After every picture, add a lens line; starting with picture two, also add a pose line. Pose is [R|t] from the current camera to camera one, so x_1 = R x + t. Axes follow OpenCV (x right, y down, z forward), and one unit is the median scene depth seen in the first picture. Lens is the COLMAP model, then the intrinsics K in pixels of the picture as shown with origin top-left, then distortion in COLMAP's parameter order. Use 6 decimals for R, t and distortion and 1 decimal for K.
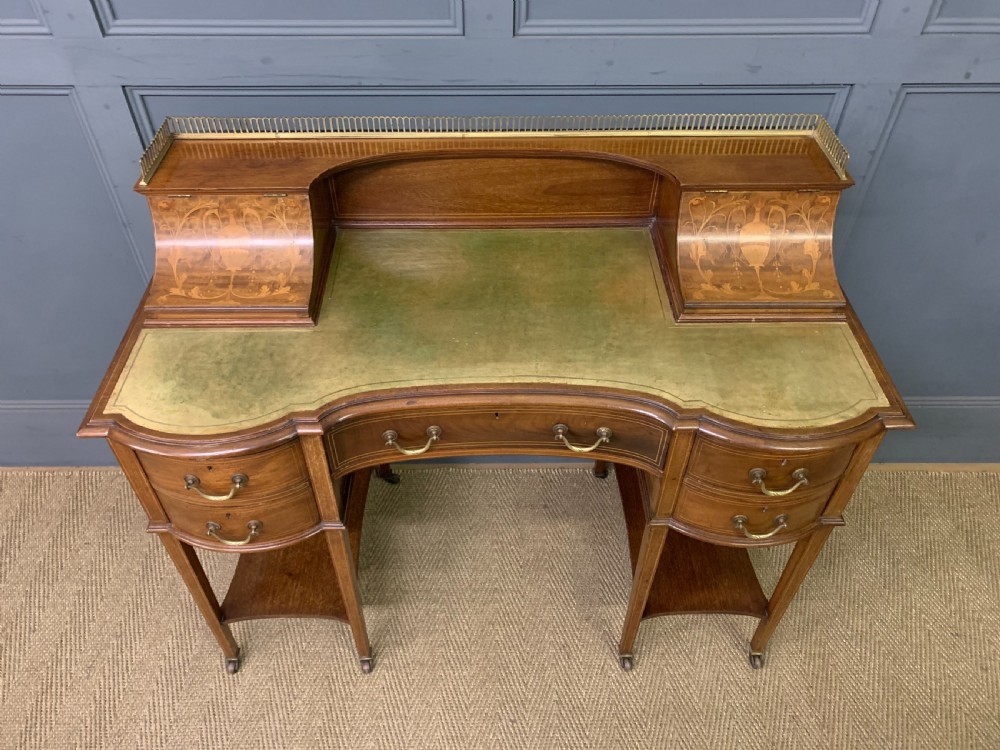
lens RADIAL K [[760.7, 0, 489.8], [0, 760.7, 370.2], [0, 0, 1]] dist [0.019176, -0.004922]
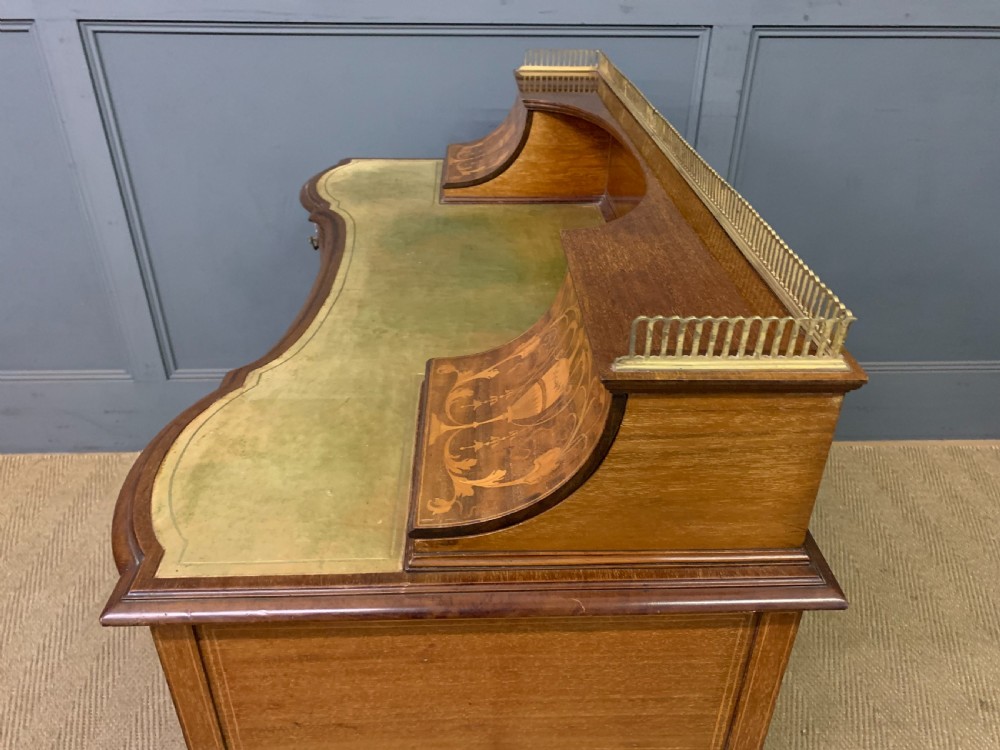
lens RADIAL K [[763.5, 0, 501.1], [0, 763.5, 373.7], [0, 0, 1]] dist [0.018038, -0.005347]
pose [[0.999344, -0.008061, 0.035302, 0.105933], [0.016223, 0.971263, -0.237454, 0.425428], [-0.032374, 0.237871, 0.970757, -0.005995]]
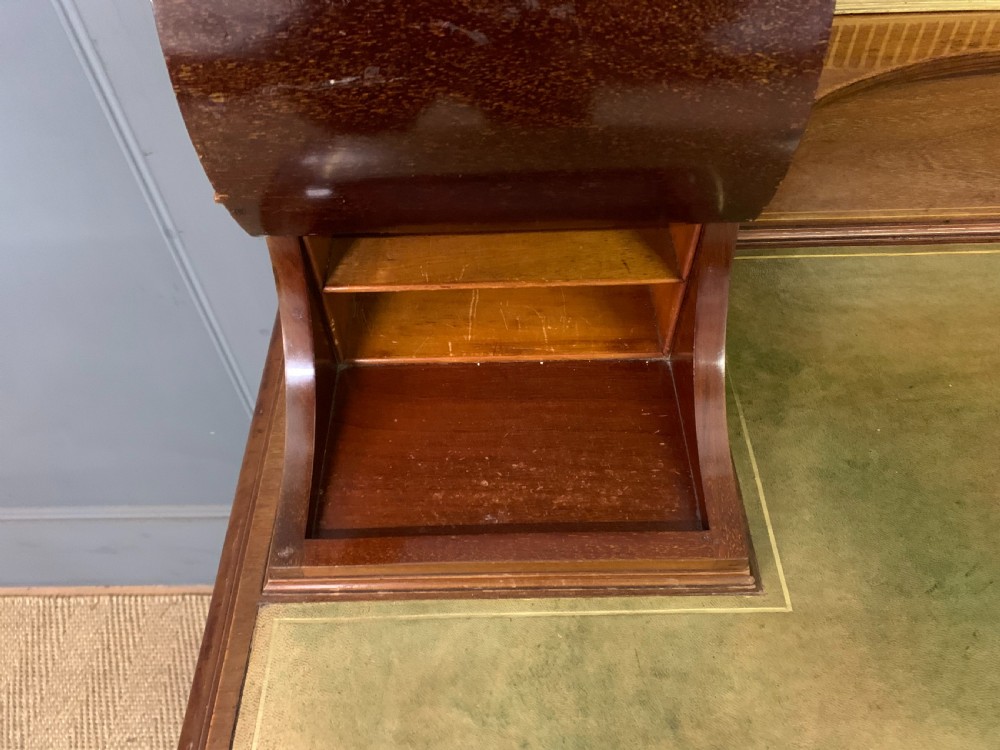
lens RADIAL K [[770.7, 0, 494.0], [0, 770.7, 371.2], [0, 0, 1]] dist [0.012145, -0.005085]
pose [[0.999584, -0.012154, -0.026160, -0.317227], [0.015099, 0.993196, 0.115472, -0.185324], [0.024578, -0.115819, 0.992966, 0.624318]]
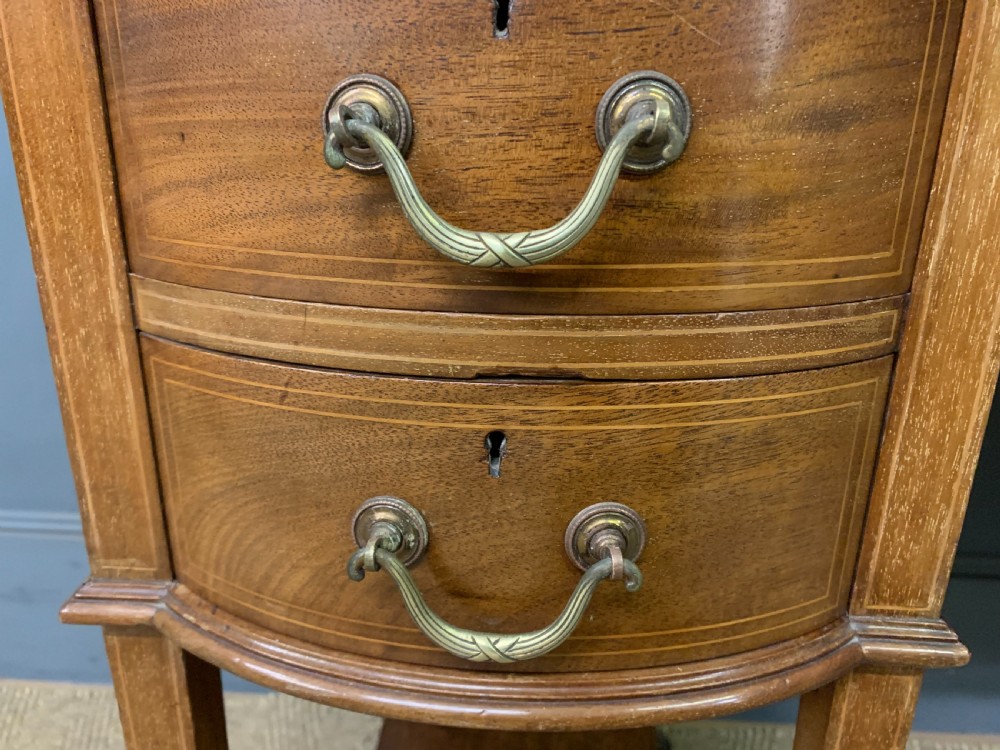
lens RADIAL K [[776.6, 0, 495.7], [0, 776.6, 379.5], [0, 0, 1]] dist [0.022838, 0.000589]
pose [[0.996759, 0.033960, -0.072930, -0.300528], [-0.062051, 0.901516, -0.428273, 0.233650], [0.051204, 0.431410, 0.900702, 0.752146]]
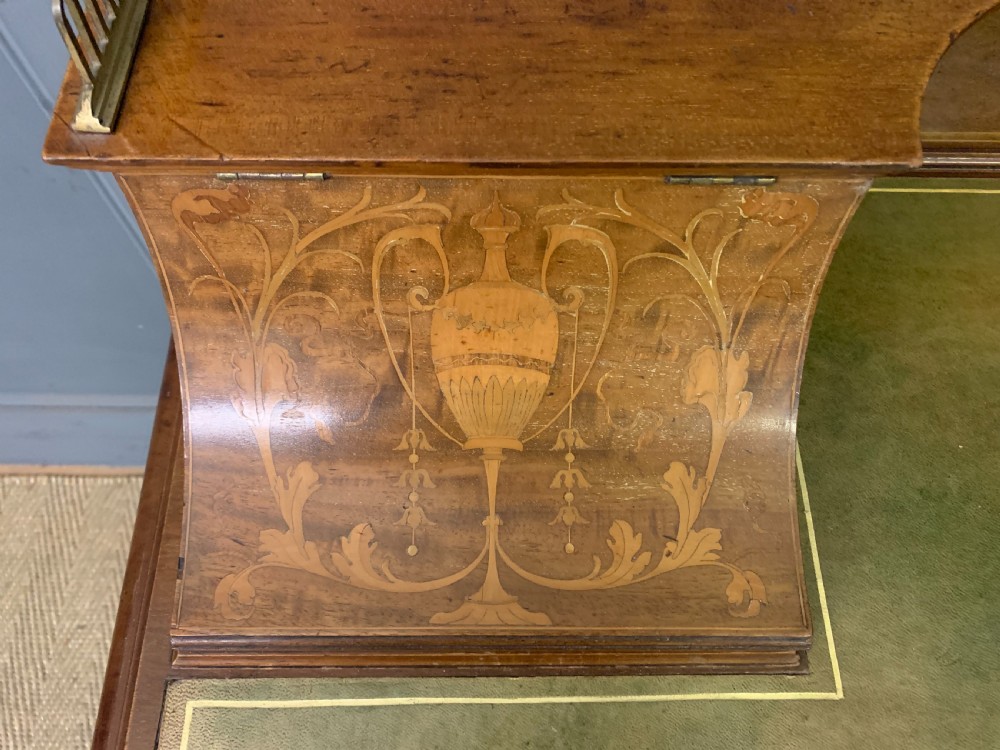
lens RADIAL K [[775.8, 0, 497.5], [0, 775.8, 366.8], [0, 0, 1]] dist [0.009686, -0.002253]
pose [[0.999669, 0.016322, 0.019883, -0.325133], [-0.022035, 0.942154, 0.334457, -0.235320], [-0.013274, -0.334784, 0.942201, 0.727793]]
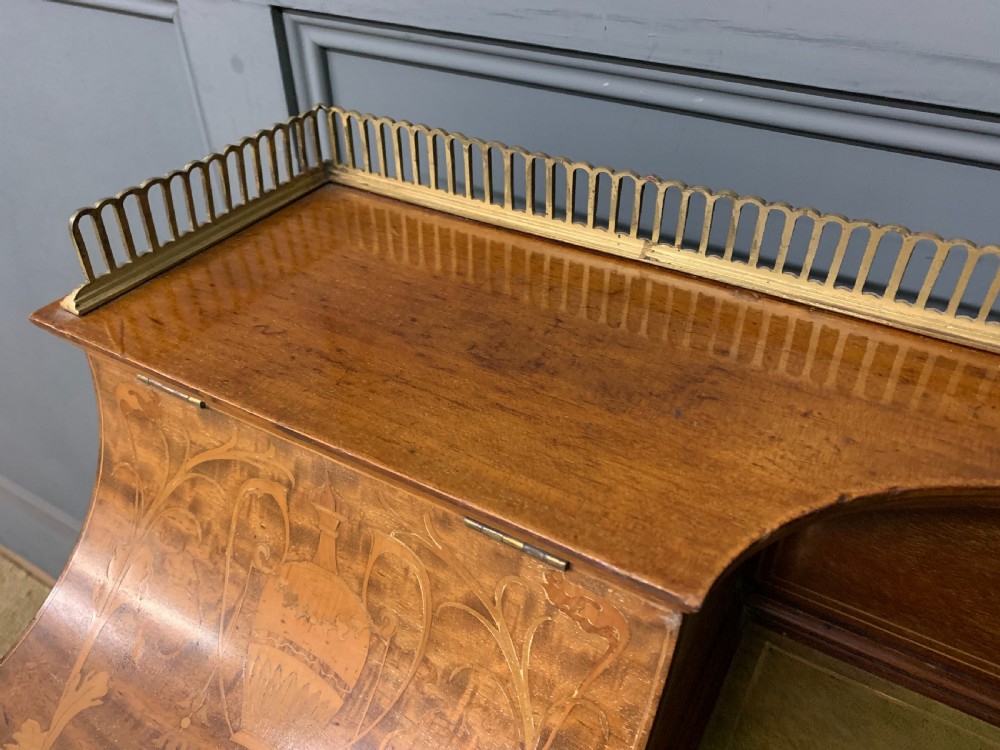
lens RADIAL K [[776.6, 0, 495.7], [0, 776.6, 379.5], [0, 0, 1]] dist [0.022838, 0.000589]
pose [[0.853253, 0.310060, -0.419311, -0.202598], [-0.357351, 0.933233, -0.037092, -0.242072], [0.379815, 0.181490, 0.907084, 0.760403]]
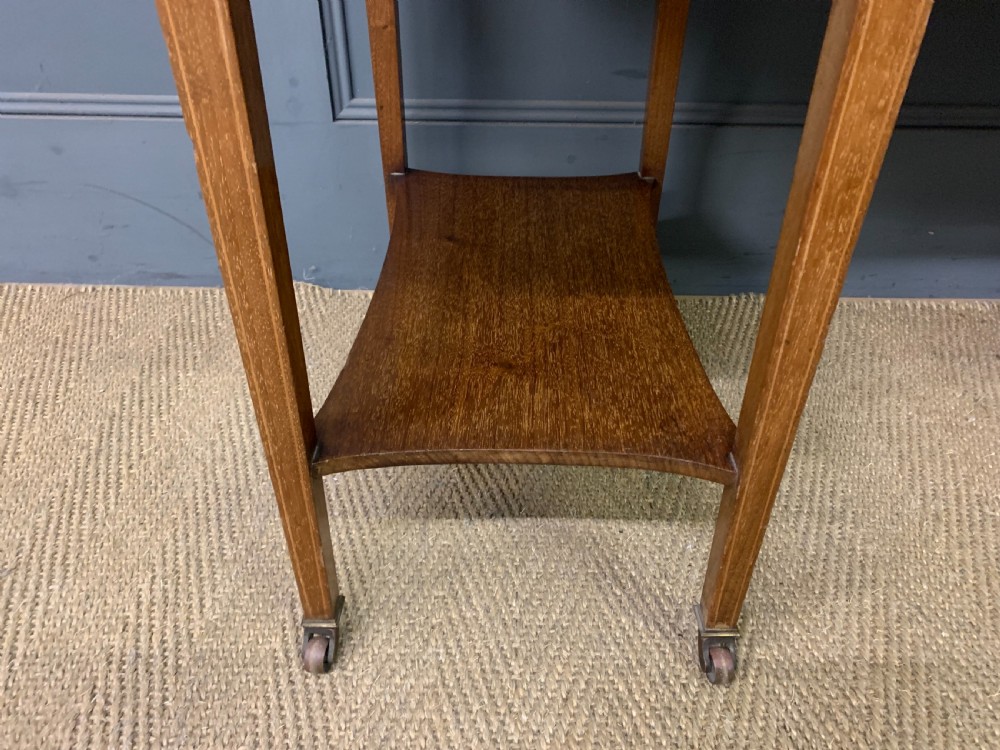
lens RADIAL K [[760.5, 0, 502.1], [0, 760.5, 378.1], [0, 0, 1]] dist [0.019922, -0.005442]
pose [[0.999626, 0.021299, -0.017173, -0.318751], [-0.023648, 0.988281, -0.150805, 0.400392], [0.013760, 0.151155, 0.988414, 0.819182]]
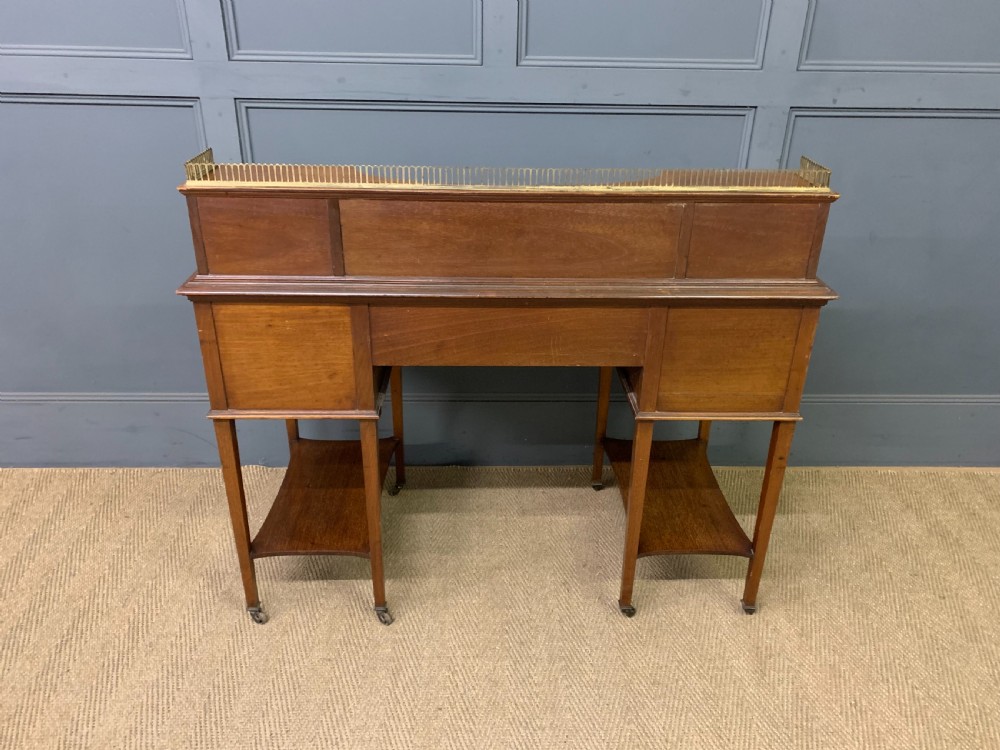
lens RADIAL K [[760.1, 0, 500.3], [0, 760.1, 367.9], [0, 0, 1]] dist [0.014423, 0.004207]
pose [[0.999549, 0.005847, 0.029443, -0.037027], [0.003702, 0.949346, -0.314211, 0.531681], [-0.029789, 0.314178, 0.948897, -0.172617]]
